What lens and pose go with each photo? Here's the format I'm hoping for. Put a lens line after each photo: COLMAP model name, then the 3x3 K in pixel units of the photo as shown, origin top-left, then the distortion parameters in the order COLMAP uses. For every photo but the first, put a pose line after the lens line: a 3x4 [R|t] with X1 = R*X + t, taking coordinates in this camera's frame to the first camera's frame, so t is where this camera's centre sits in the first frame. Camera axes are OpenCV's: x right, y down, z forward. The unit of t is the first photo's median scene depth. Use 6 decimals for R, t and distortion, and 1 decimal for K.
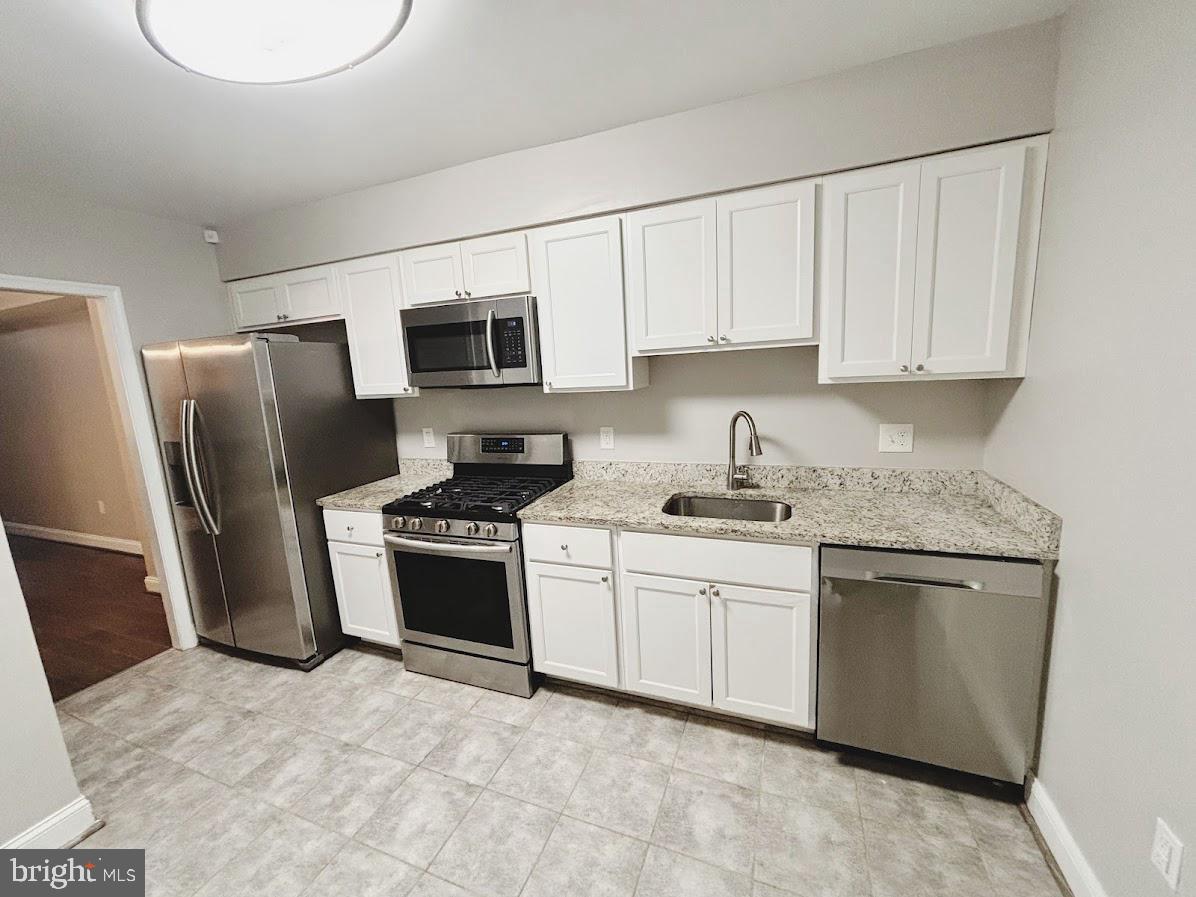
lens RADIAL K [[485.4, 0, 598.0], [0, 485.4, 448.5], [0, 0, 1]] dist [-0.001365, -0.000608]
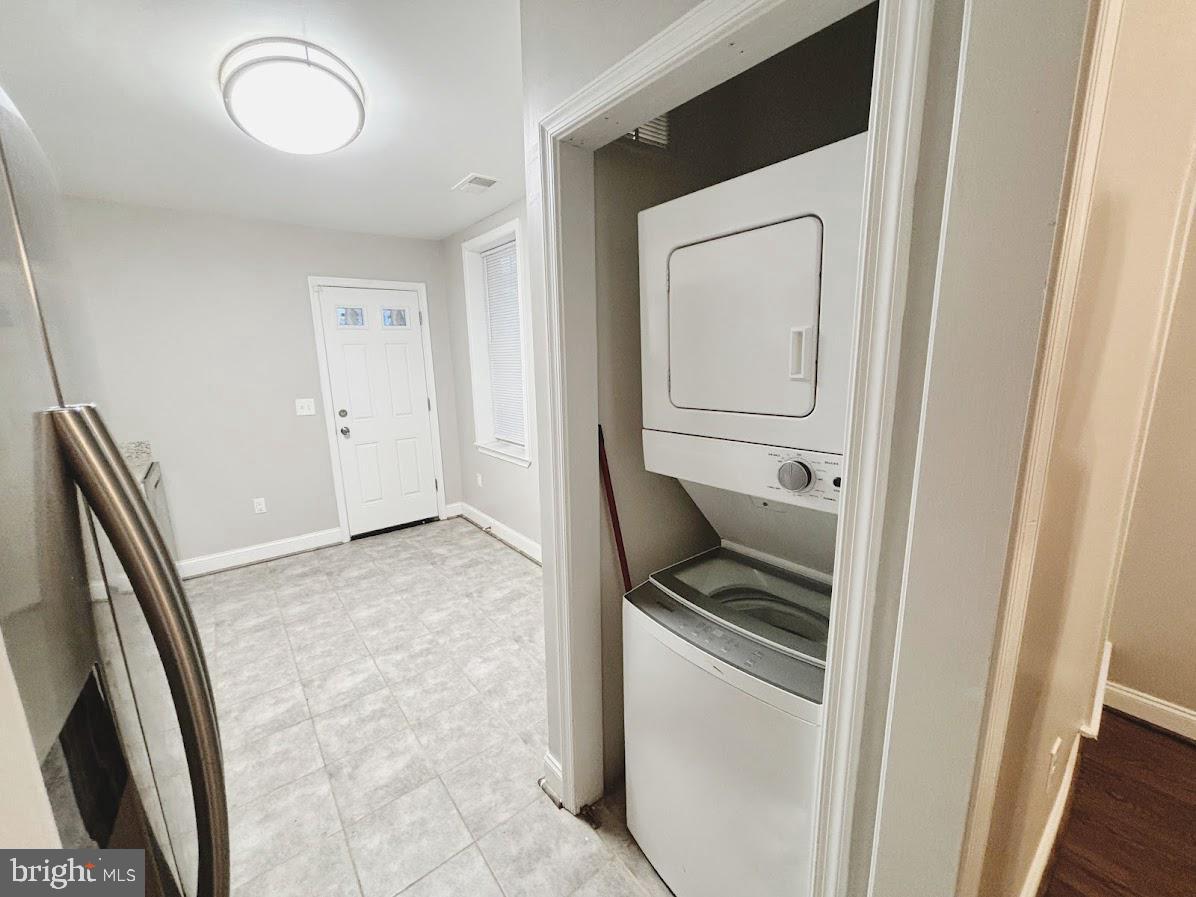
lens RADIAL K [[485.4, 0, 598.0], [0, 485.4, 448.5], [0, 0, 1]] dist [-0.001365, -0.000608]
pose [[-0.868782, -0.027414, 0.494436, -1.498134], [0.146848, 0.939291, 0.310108, -0.160287], [-0.472921, 0.342023, -0.812014, 1.417390]]
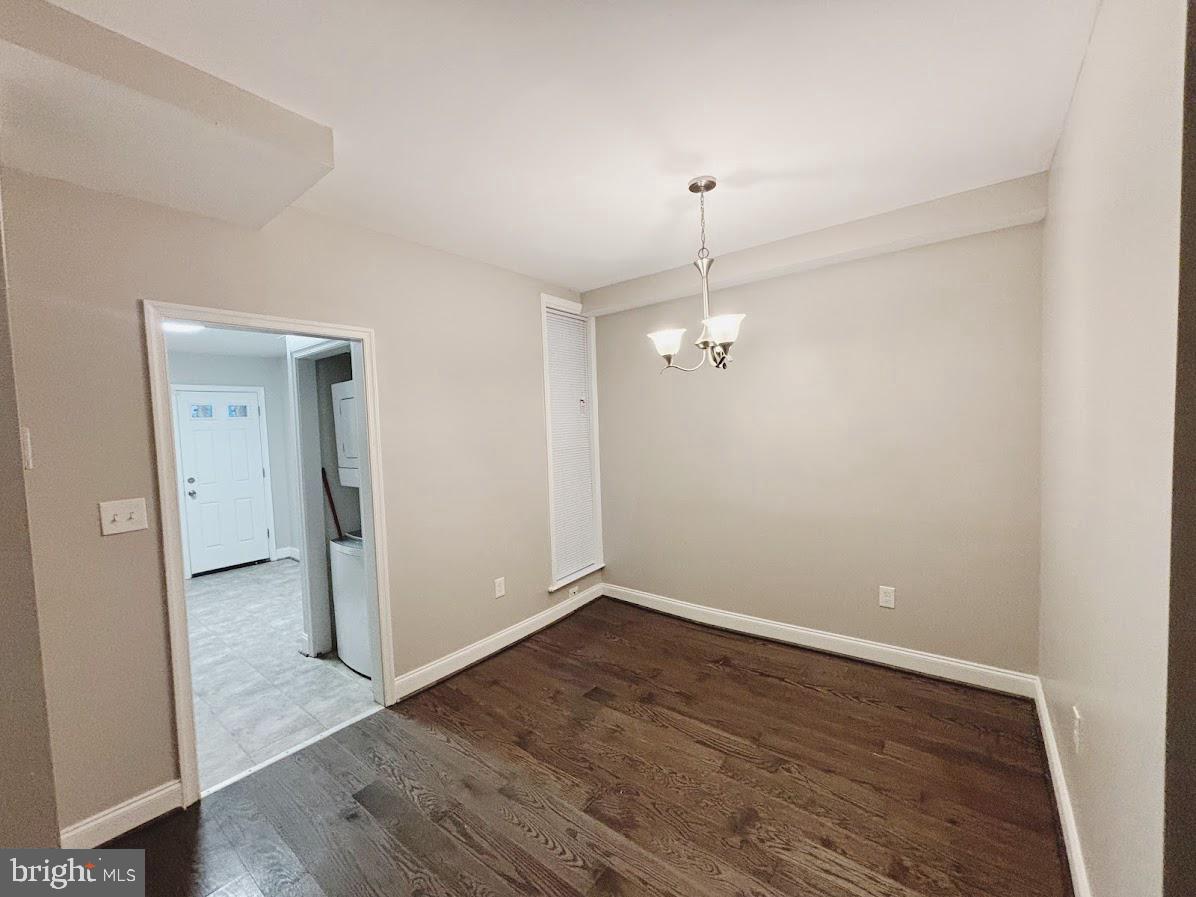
lens RADIAL K [[485.4, 0, 598.0], [0, 485.4, 448.5], [0, 0, 1]] dist [-0.001365, -0.000608]
pose [[-0.955610, 0.071909, 0.285725, -2.627227], [0.131396, 0.971995, 0.194833, -0.241580], [-0.263714, 0.223728, -0.938297, 2.193483]]
